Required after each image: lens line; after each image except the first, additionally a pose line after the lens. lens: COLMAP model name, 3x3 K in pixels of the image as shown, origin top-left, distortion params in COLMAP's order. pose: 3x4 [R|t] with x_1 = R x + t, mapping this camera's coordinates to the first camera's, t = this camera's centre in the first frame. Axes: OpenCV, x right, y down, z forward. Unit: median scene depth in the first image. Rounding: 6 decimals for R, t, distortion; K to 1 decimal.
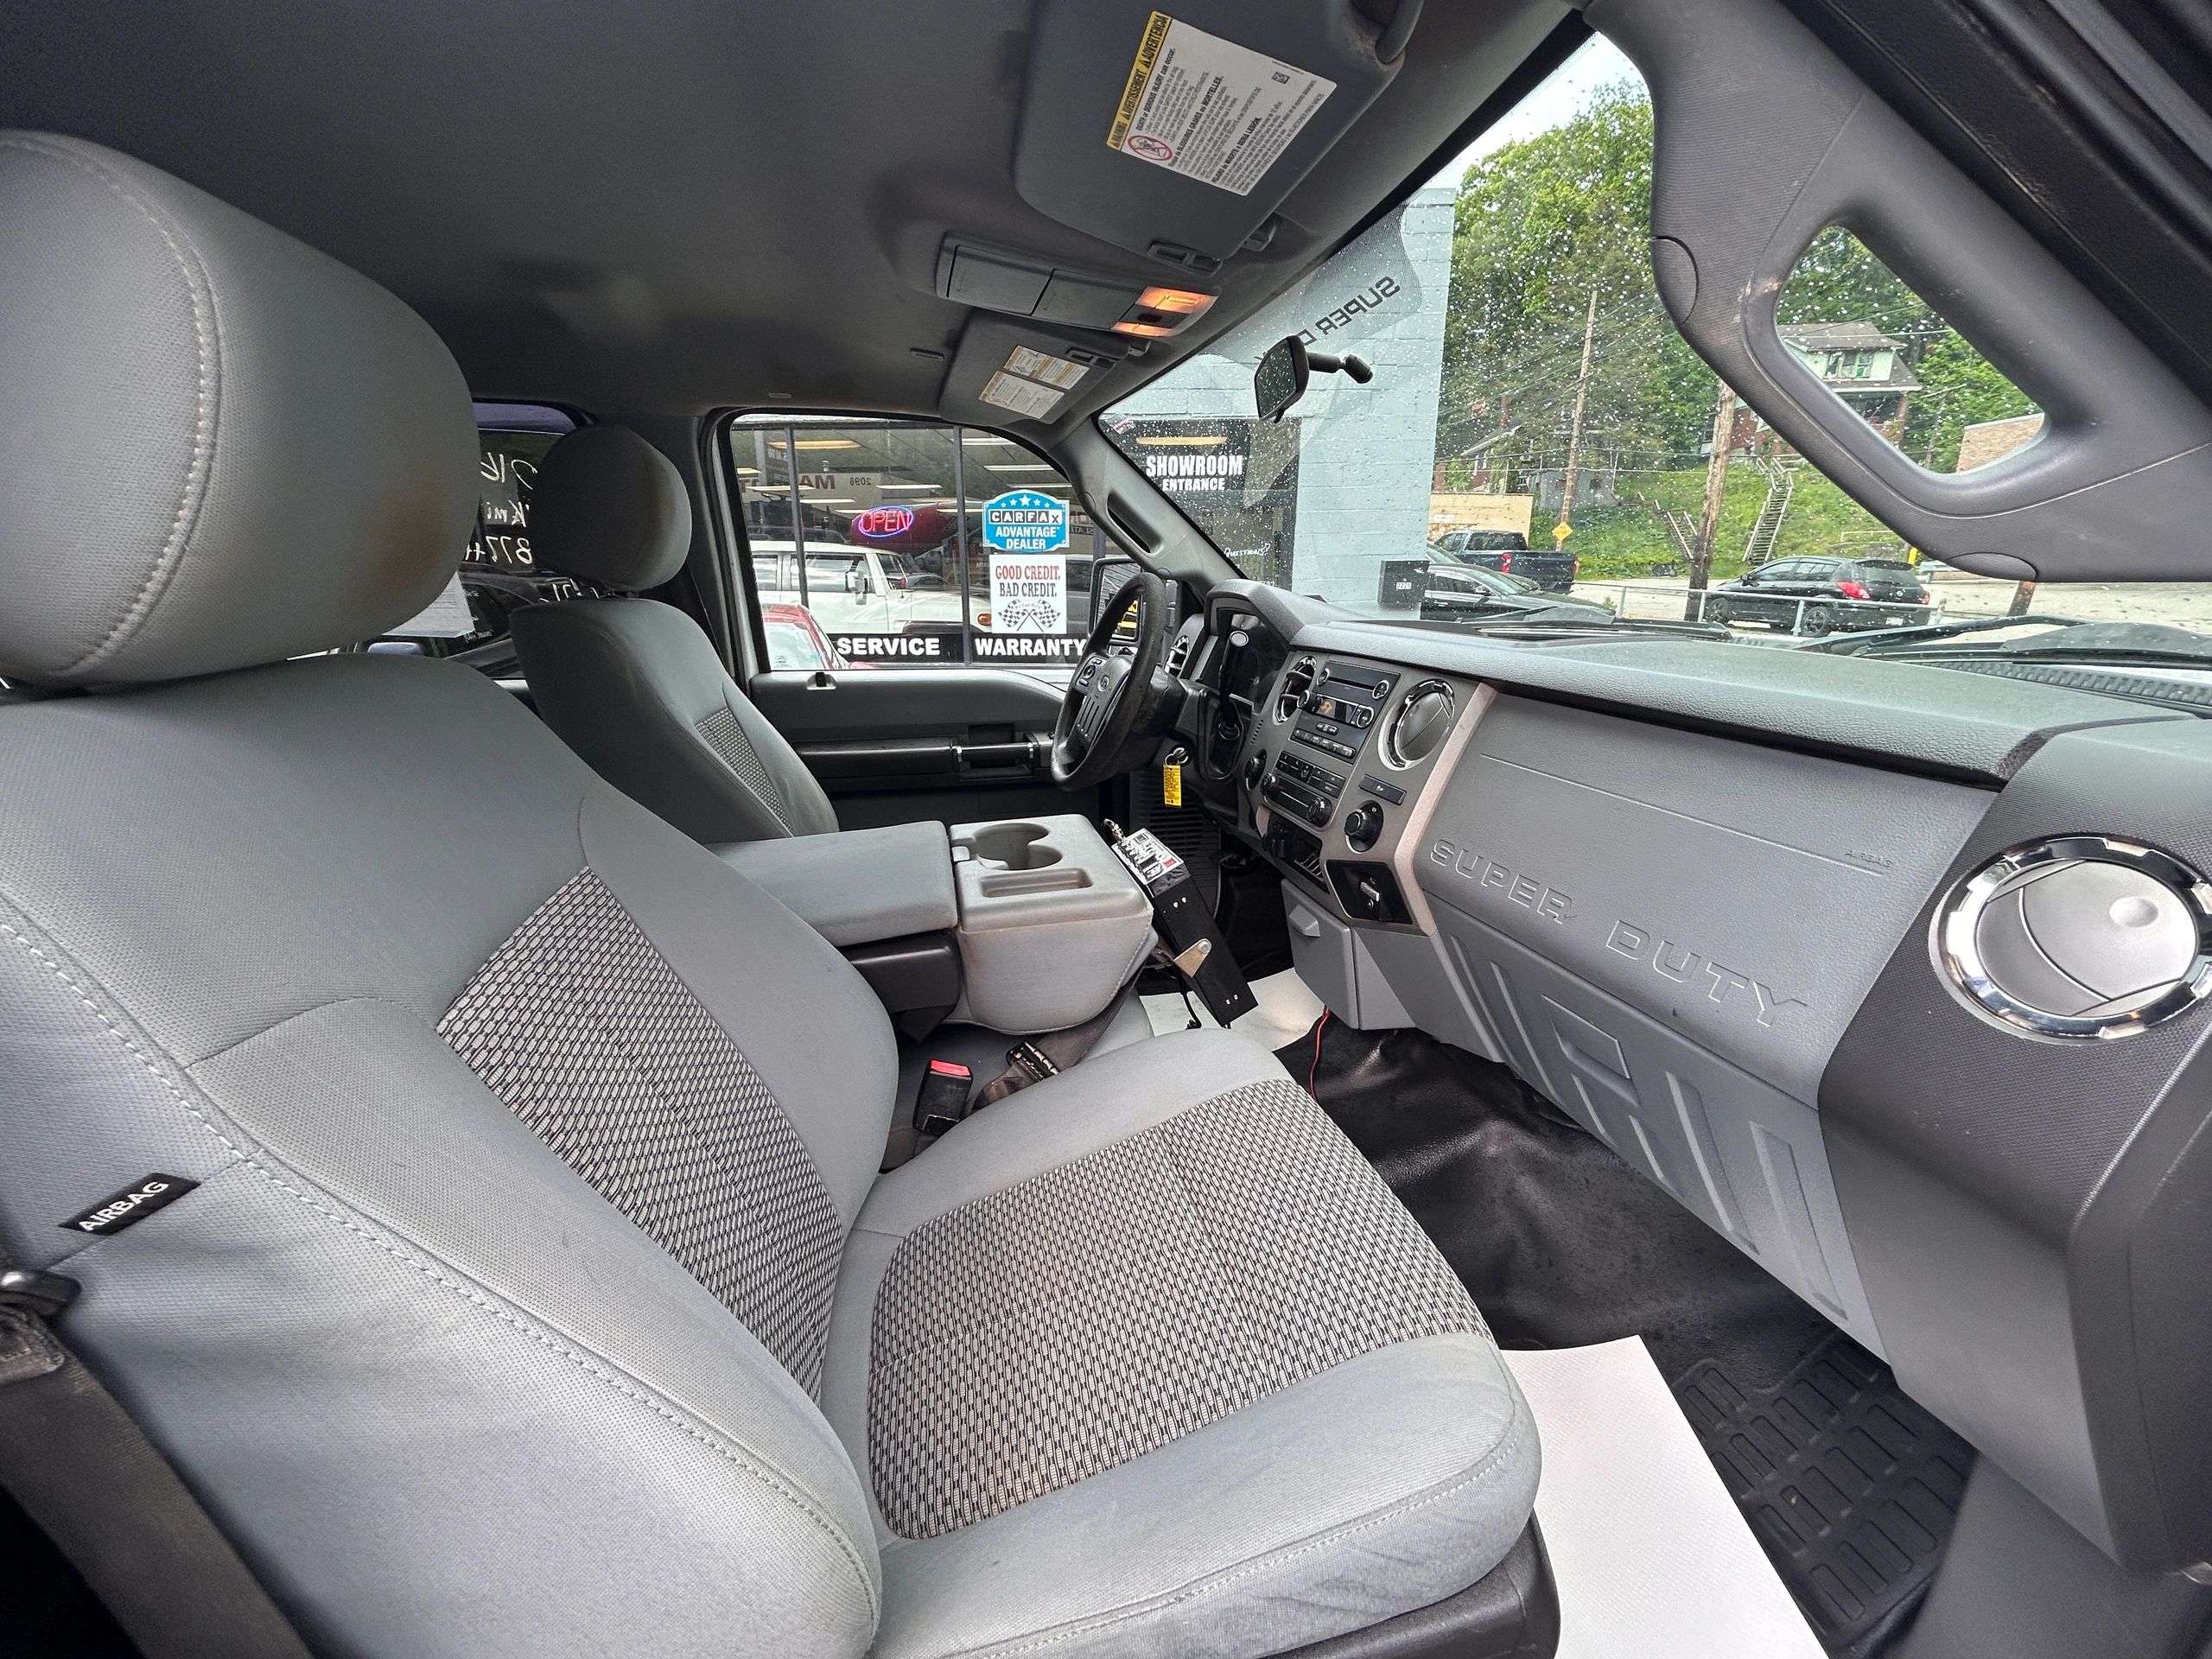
lens RADIAL K [[887.5, 0, 1102.7], [0, 887.5, 831.5], [0, 0, 1]] dist [-0.000611, 0.000477]
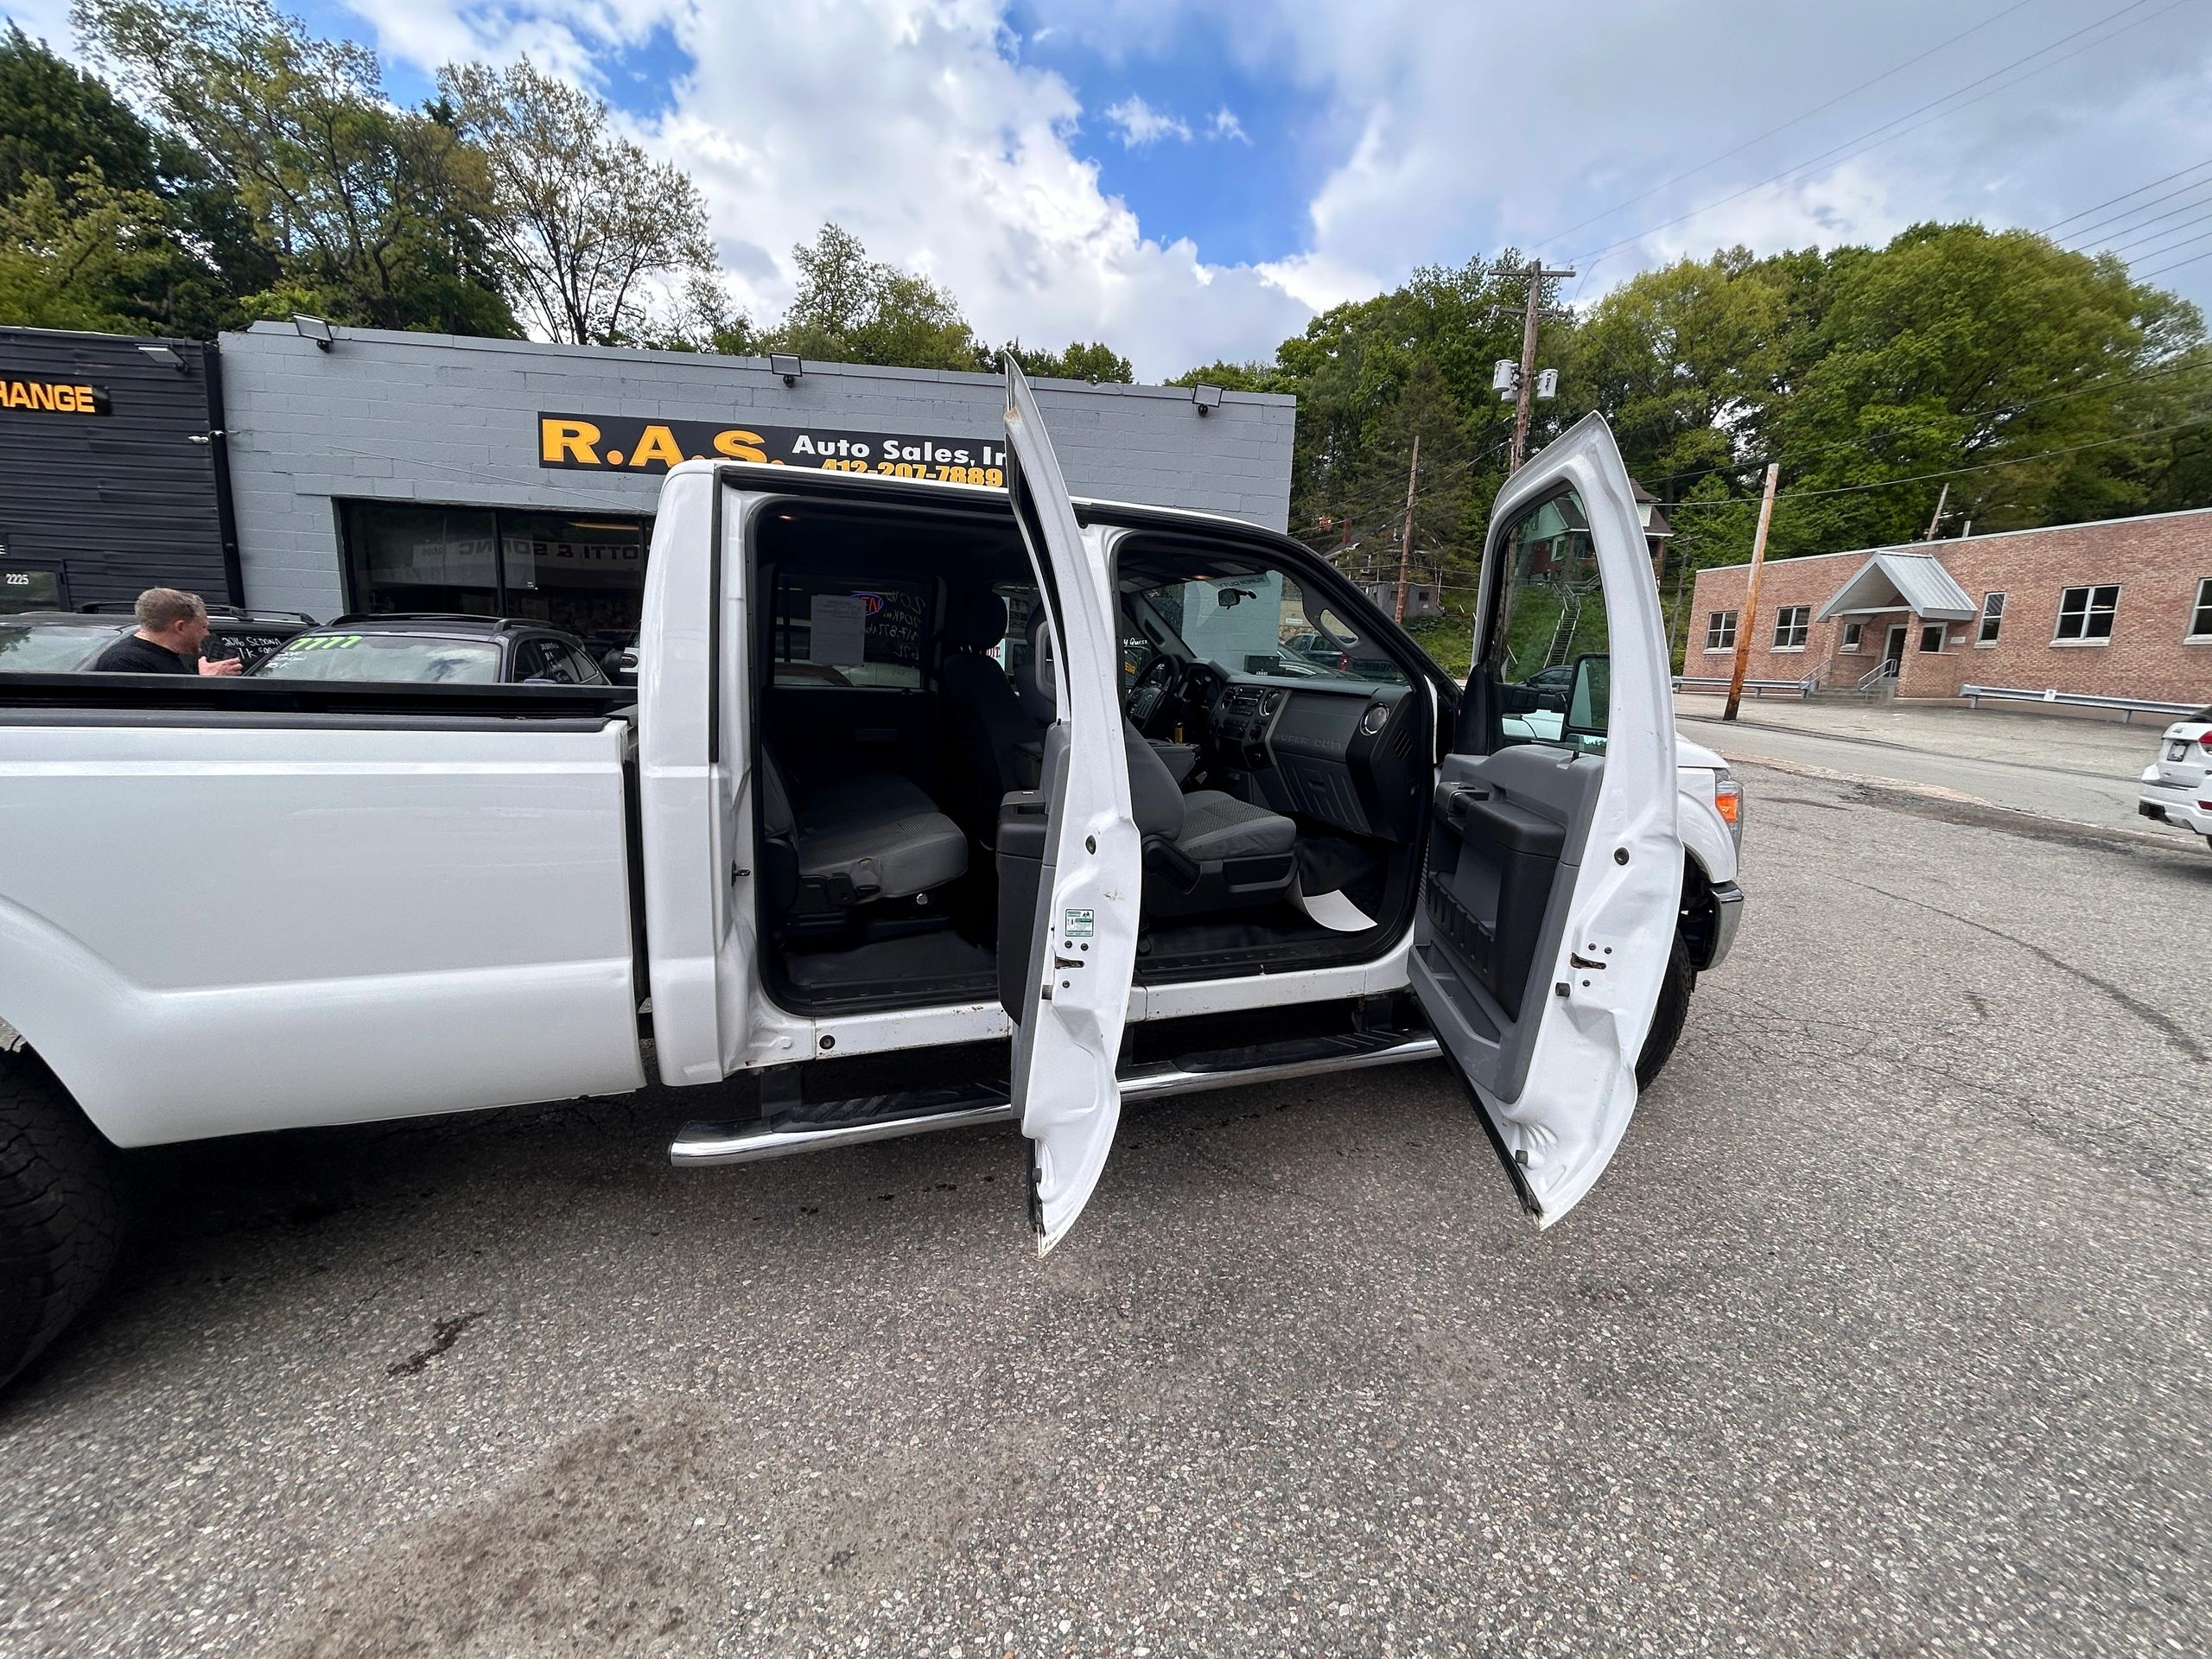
lens RADIAL K [[882.8, 0, 1094.3], [0, 882.8, 830.3], [0, 0, 1]] dist [0.000059, -0.000693]
pose [[0.990317, 0.019610, 0.137430, -0.733442], [-0.007420, 0.996034, -0.088660, 0.643250], [-0.138623, 0.086782, 0.986536, -2.089887]]
